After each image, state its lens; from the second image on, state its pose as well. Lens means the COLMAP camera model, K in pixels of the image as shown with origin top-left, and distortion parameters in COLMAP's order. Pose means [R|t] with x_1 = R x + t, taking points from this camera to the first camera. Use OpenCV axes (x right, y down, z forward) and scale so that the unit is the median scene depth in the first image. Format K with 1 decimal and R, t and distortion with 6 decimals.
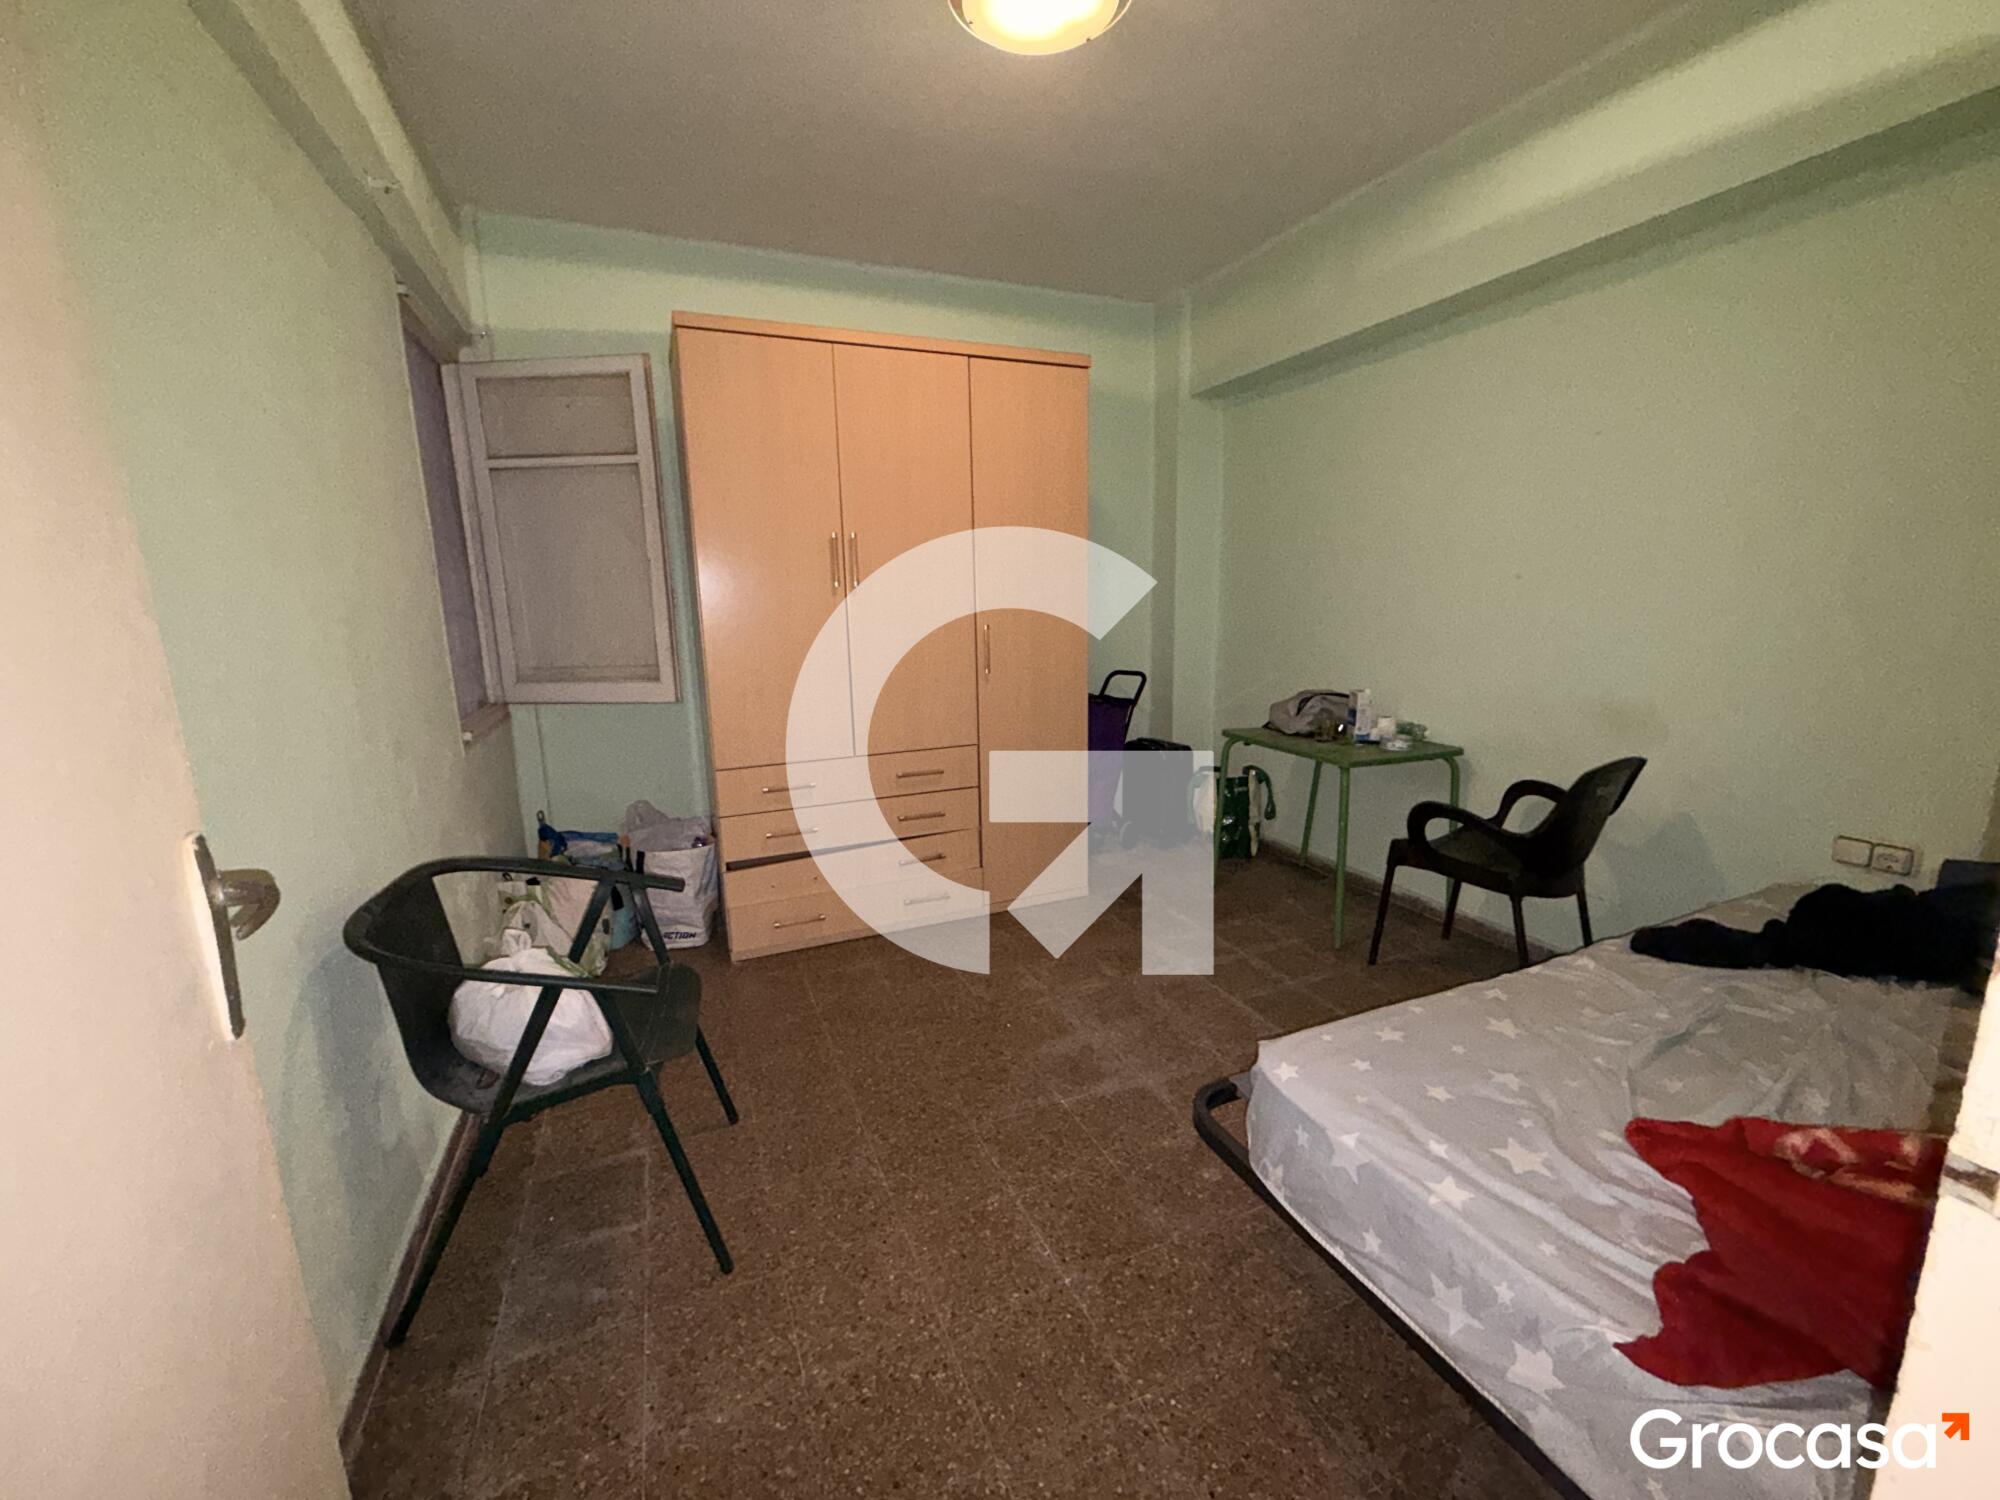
lens RADIAL K [[796.0, 0, 994.1], [0, 796.0, 749.9], [0, 0, 1]] dist [0.000752, -0.000356]
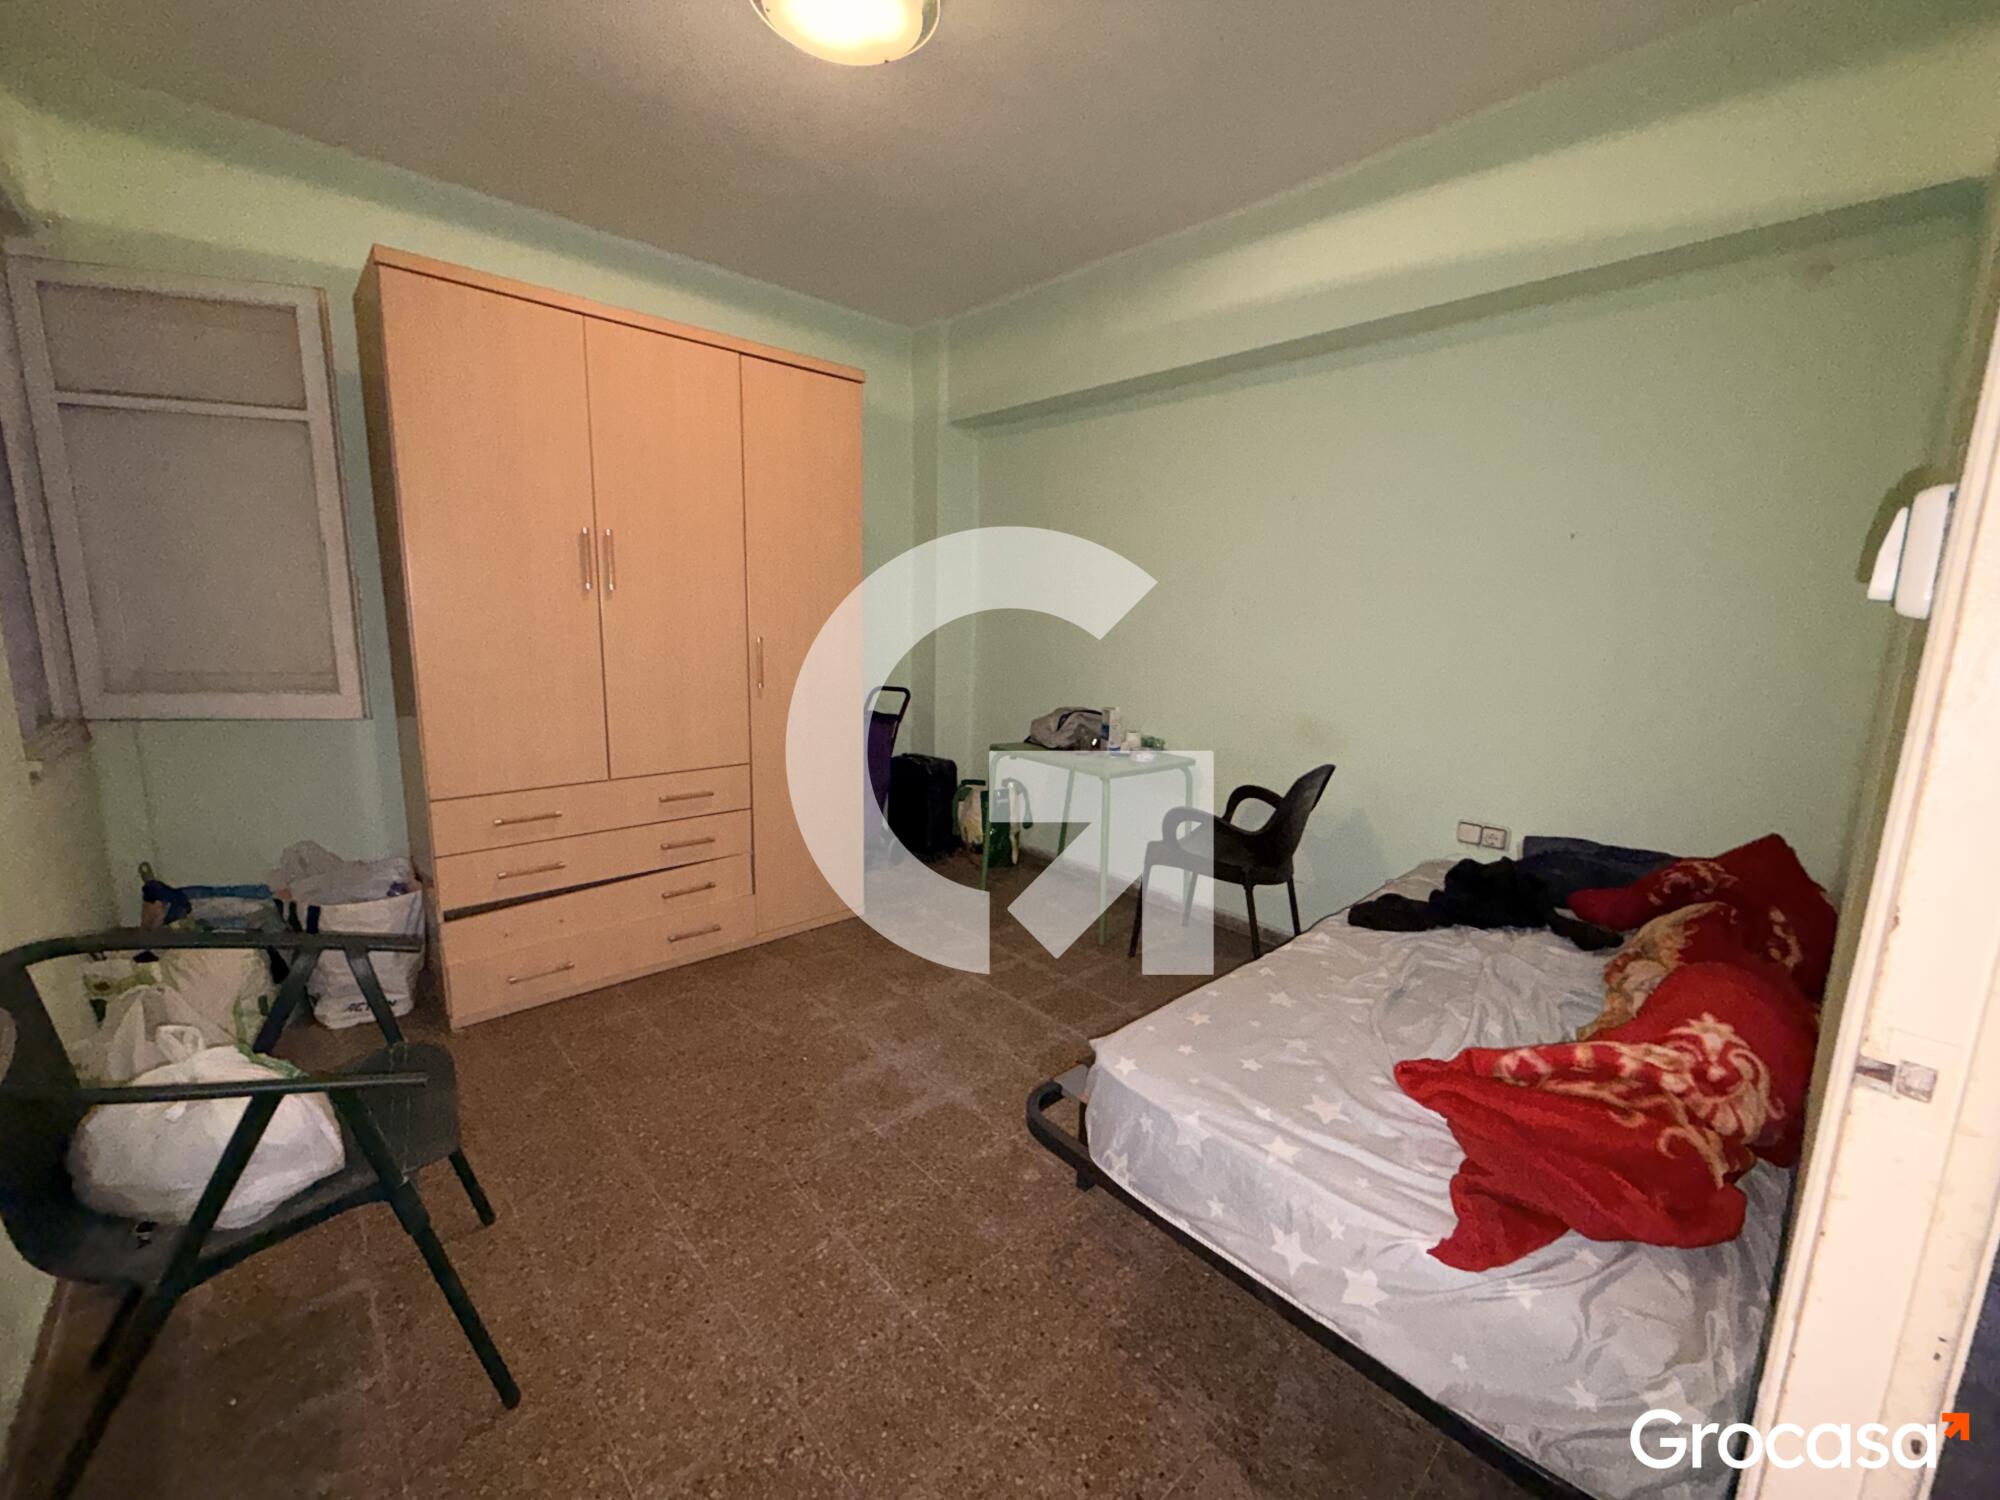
lens RADIAL K [[796.0, 0, 994.1], [0, 796.0, 749.9], [0, 0, 1]] dist [0.000752, -0.000356]
pose [[0.941456, -0.013376, 0.336870, -0.116244], [0.019190, 0.999719, -0.013938, -0.007635], [-0.336589, 0.019586, 0.941448, 0.028598]]
